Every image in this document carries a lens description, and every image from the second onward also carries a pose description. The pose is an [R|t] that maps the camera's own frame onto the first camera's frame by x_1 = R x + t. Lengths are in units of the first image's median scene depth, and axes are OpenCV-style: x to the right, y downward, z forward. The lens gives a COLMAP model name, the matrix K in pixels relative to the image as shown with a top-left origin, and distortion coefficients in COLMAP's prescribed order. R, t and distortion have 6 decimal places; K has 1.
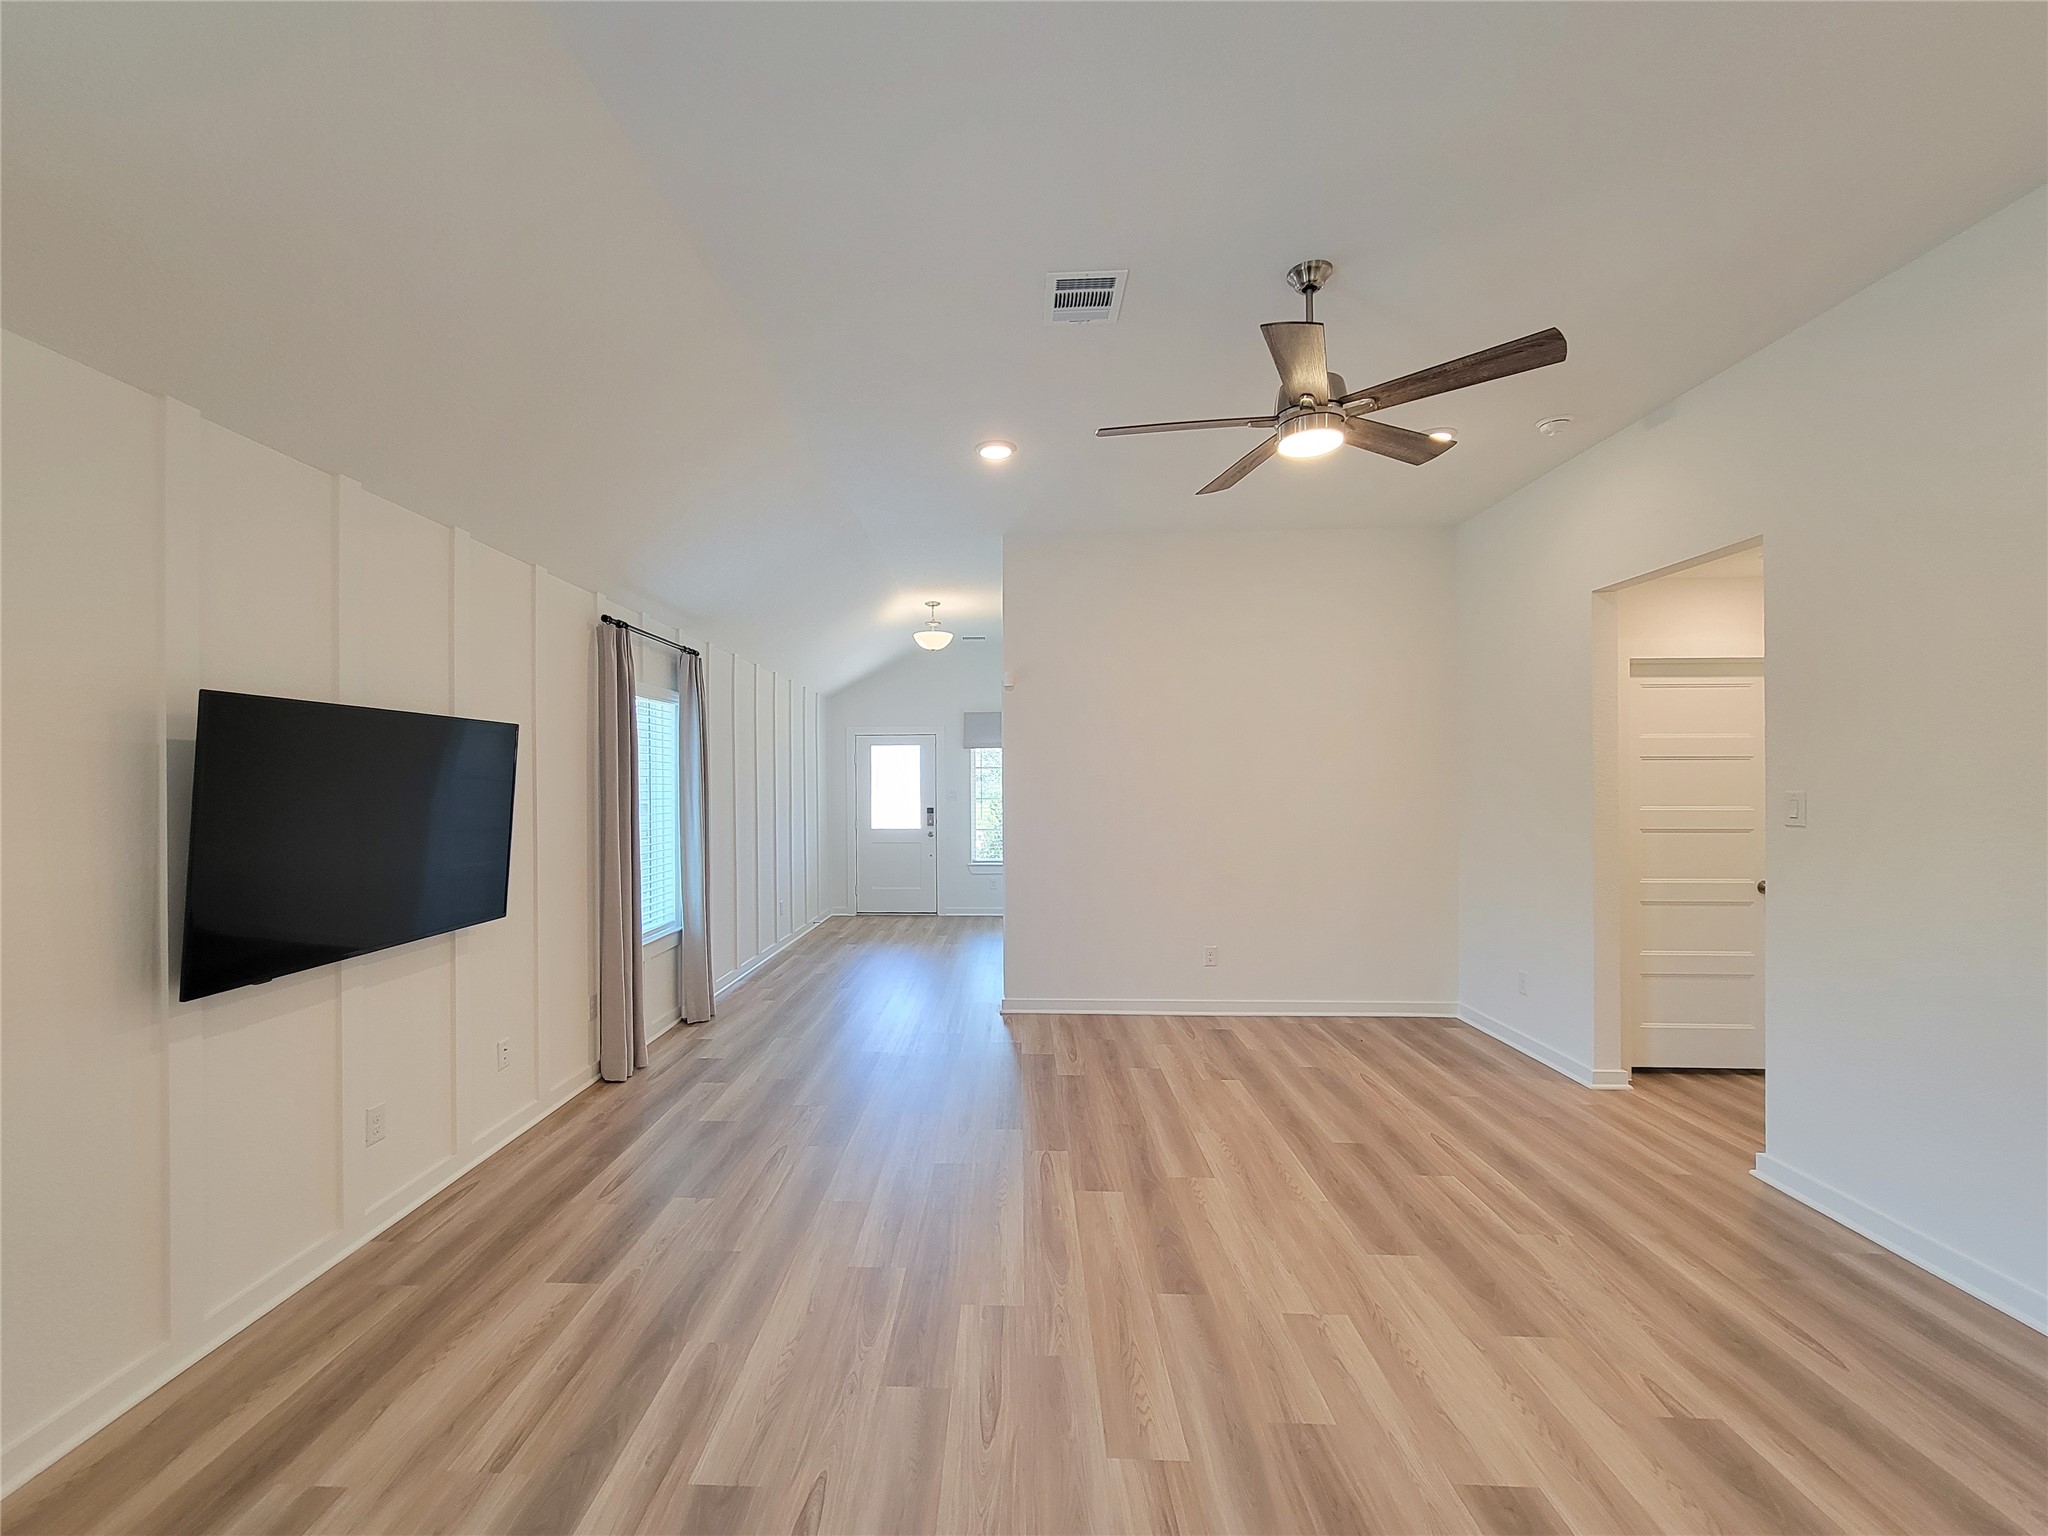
lens RADIAL K [[838.8, 0, 974.5], [0, 838.8, 778.2], [0, 0, 1]] dist [0.001501, -0.000016]
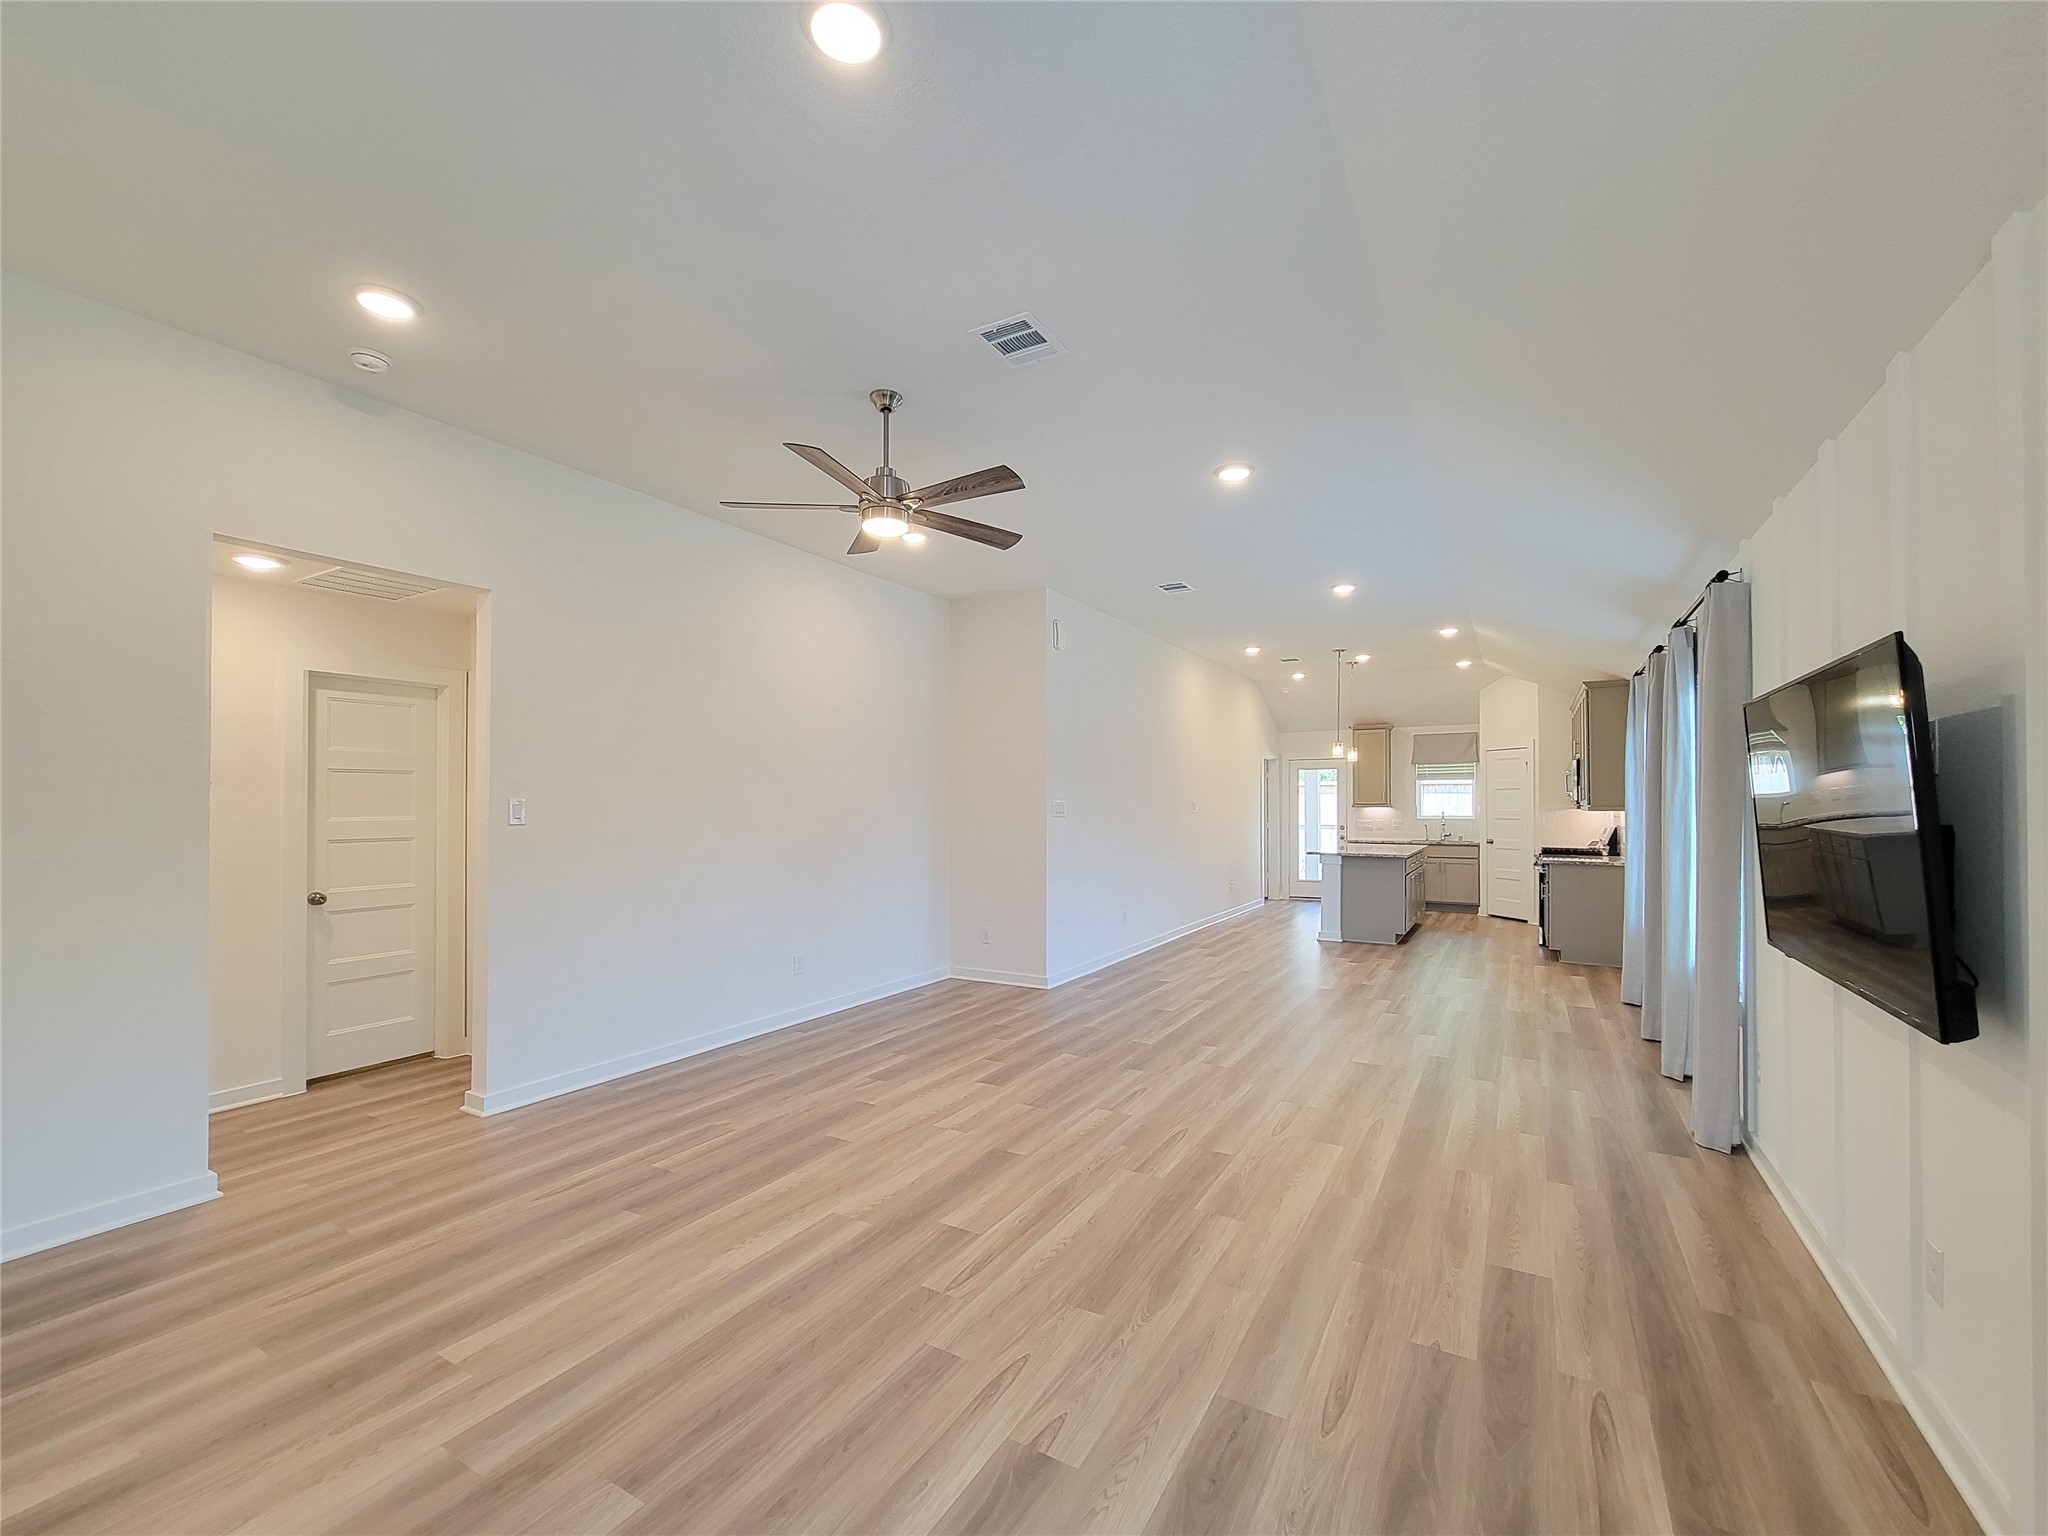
lens RADIAL K [[865.8, 0, 1034.6], [0, 865.8, 796.8], [0, 0, 1]] dist [0.000947, 0.000033]
pose [[-0.891256, 0.011170, 0.453363, -0.369055], [0.005100, 0.999880, -0.014609, 0.035316], [-0.453472, -0.010708, -0.891206, 1.853905]]
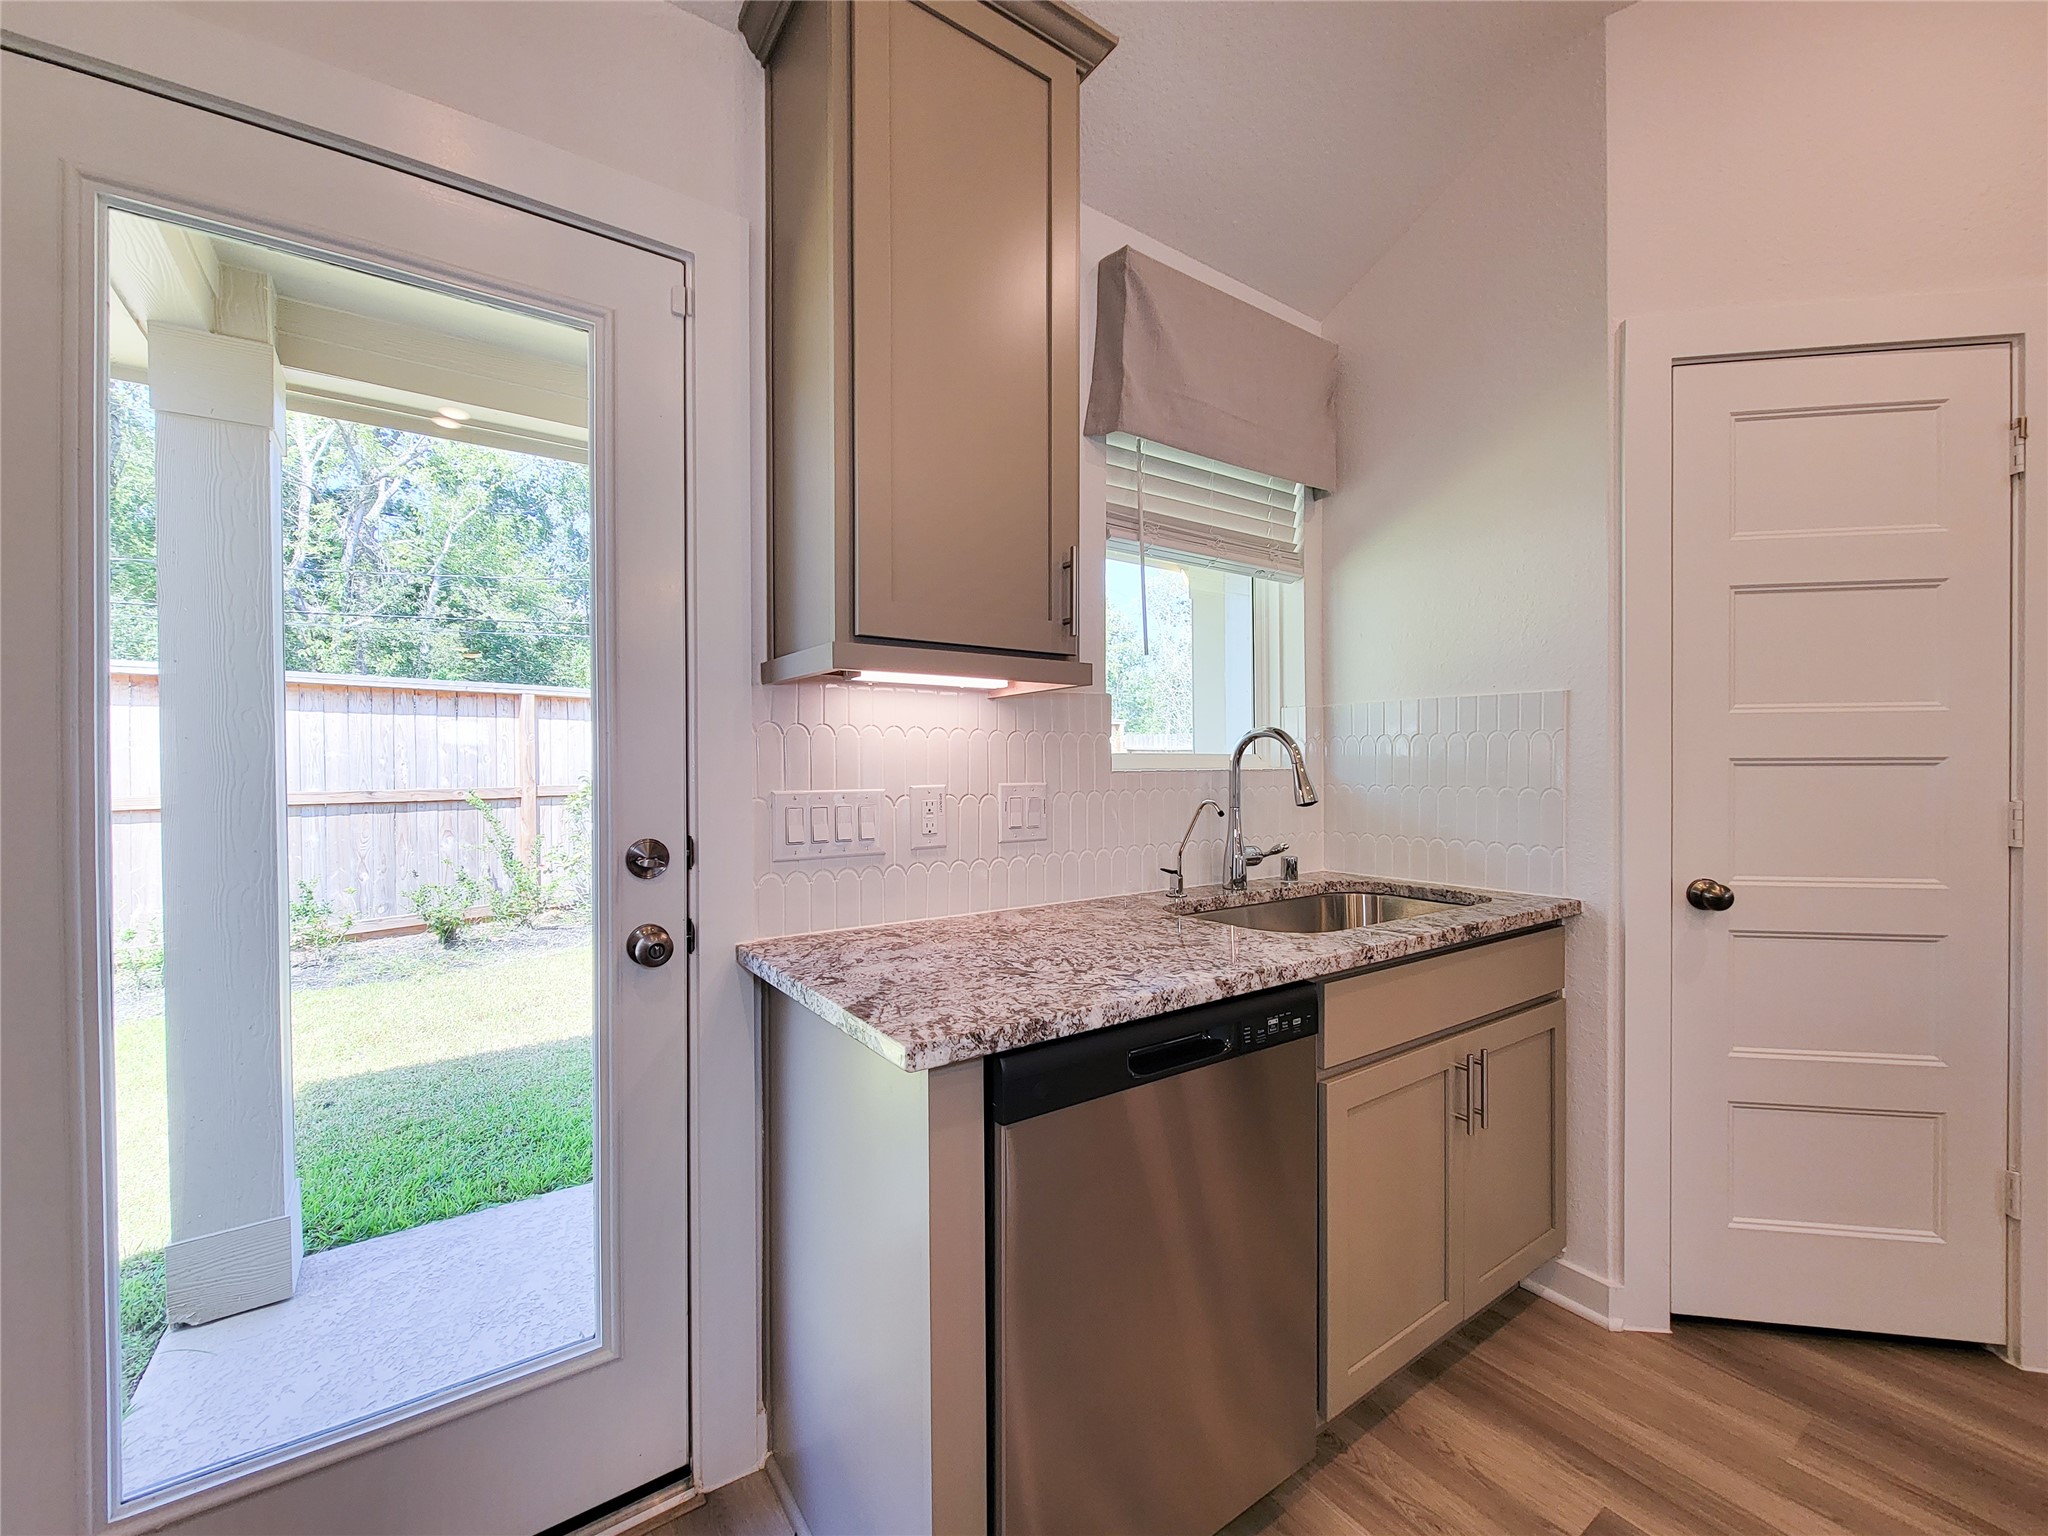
lens RADIAL K [[841.7, 0, 1024.1], [0, 841.7, 765.6], [0, 0, 1]] dist [0.001452, -0.000327]
pose [[-0.788372, 0.012847, -0.615064, 0.279490], [0.008558, 0.999914, 0.009916, 0.073530], [0.615139, 0.002554, -0.788415, -1.841892]]
